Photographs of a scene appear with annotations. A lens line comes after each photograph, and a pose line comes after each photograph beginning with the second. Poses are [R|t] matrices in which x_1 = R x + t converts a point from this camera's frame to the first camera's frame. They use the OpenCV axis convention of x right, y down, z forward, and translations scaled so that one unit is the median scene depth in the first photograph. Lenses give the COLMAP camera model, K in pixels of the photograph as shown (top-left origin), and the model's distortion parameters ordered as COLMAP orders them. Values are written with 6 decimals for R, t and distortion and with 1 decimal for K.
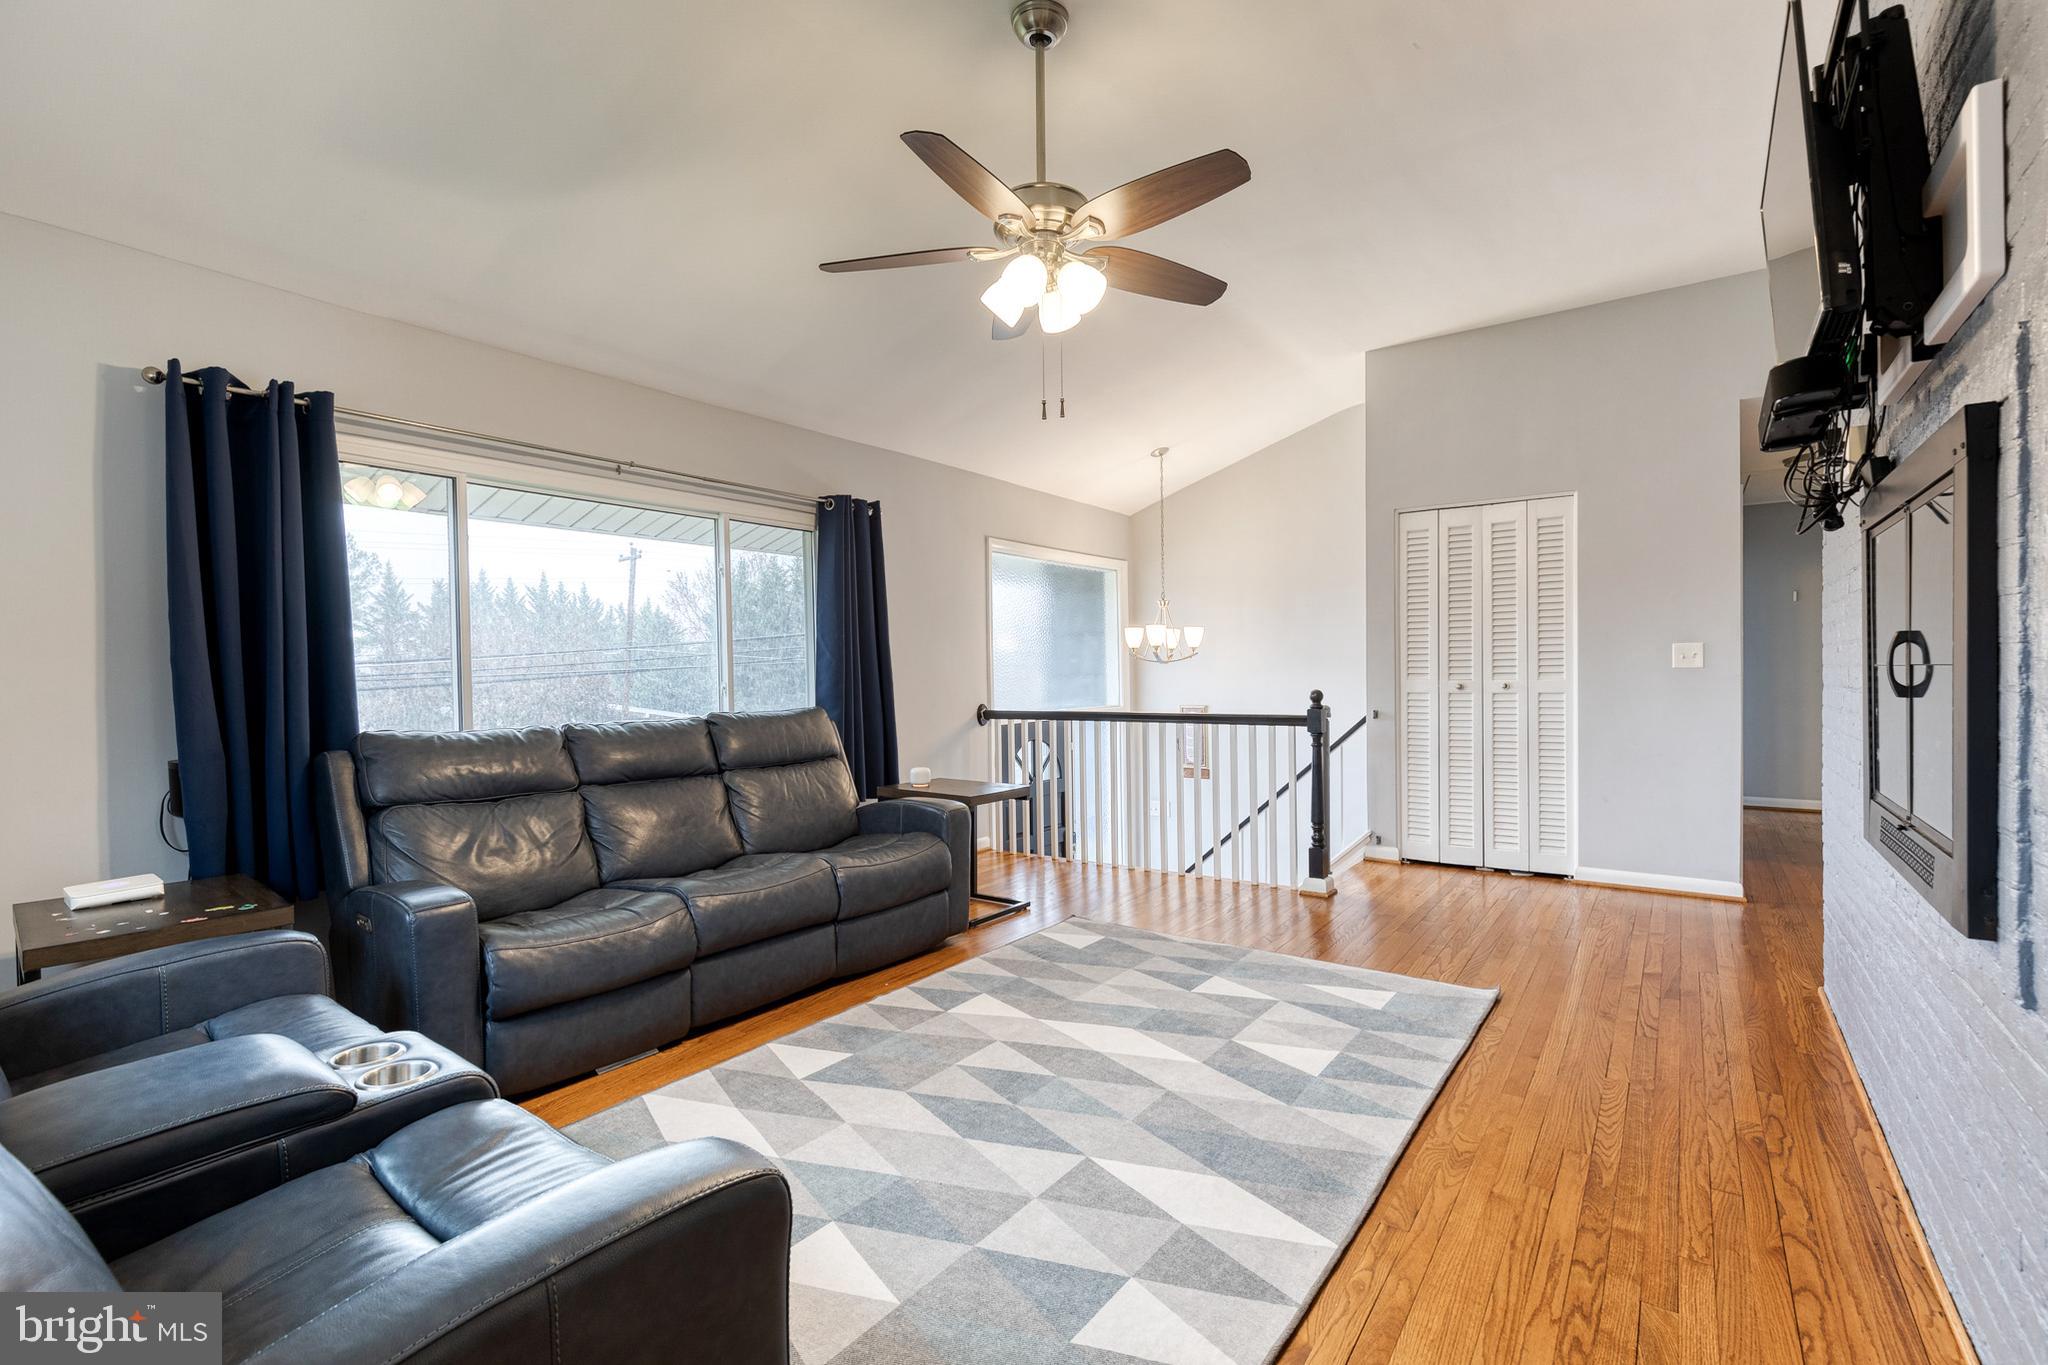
lens RADIAL K [[913.9, 0, 1044.9], [0, 913.9, 682.4], [0, 0, 1]] dist [0.002493, -0.000773]
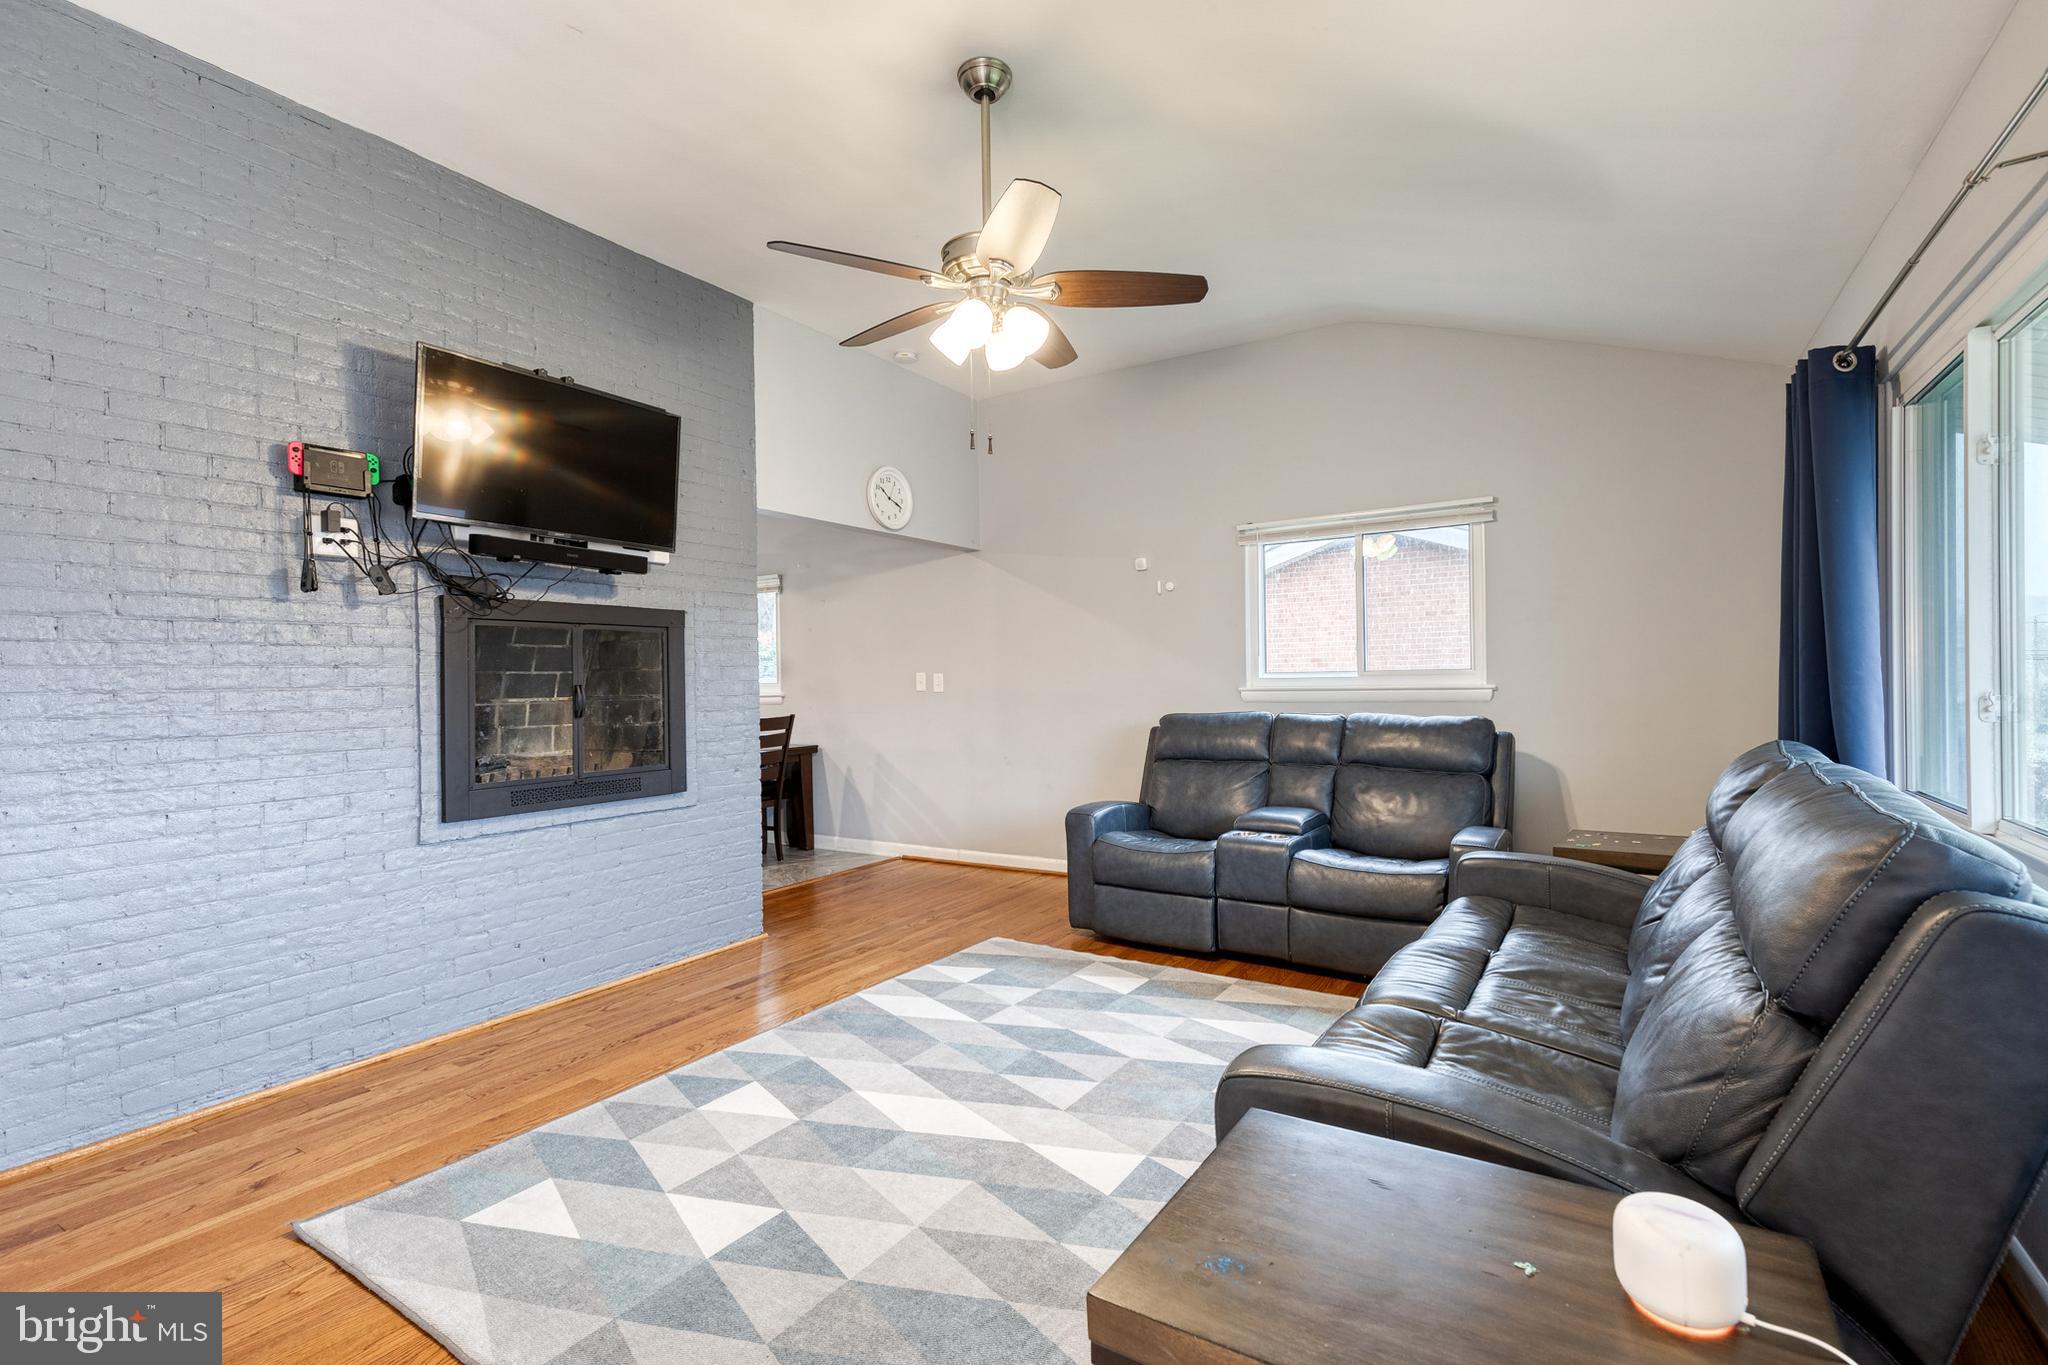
lens RADIAL K [[915.8, 0, 1076.3], [0, 915.8, 677.5], [0, 0, 1]] dist [0.001307, -0.000209]
pose [[-0.996019, 0.031851, -0.083258, -0.002661], [0.030725, 0.999419, 0.014764, -0.040159], [0.083680, 0.012147, -0.996419, 1.871613]]
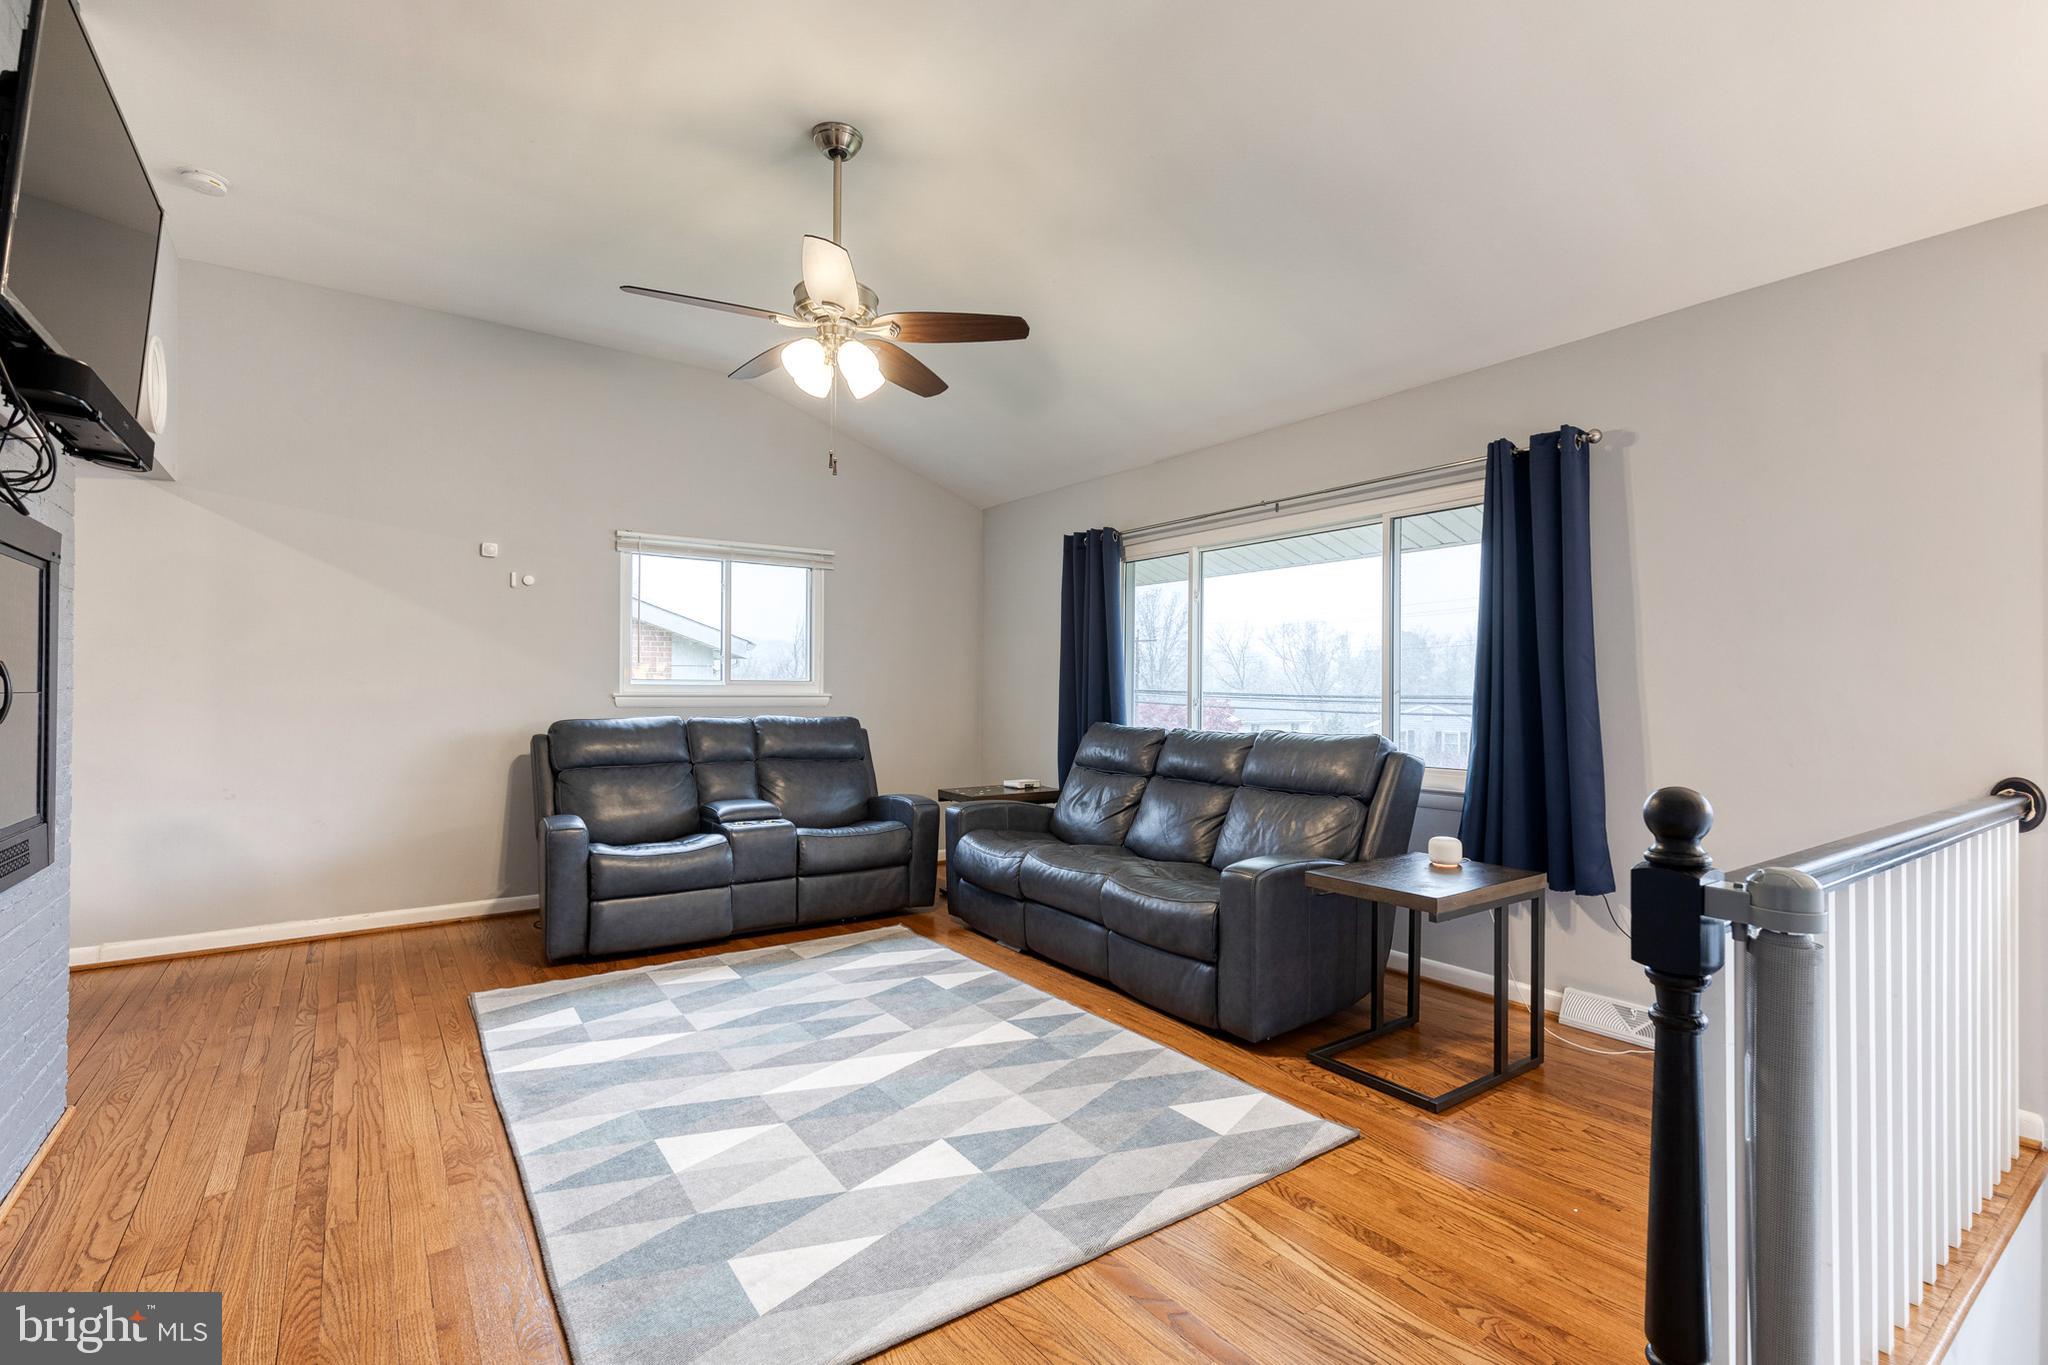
lens RADIAL K [[913.9, 0, 1044.9], [0, 913.9, 682.4], [0, 0, 1]] dist [0.002493, -0.000773]
pose [[-0.307551, 0.005706, -0.951515, 0.934991], [-0.015033, 0.999828, 0.010855, -0.037810], [0.951413, 0.017642, -0.307412, 1.470522]]
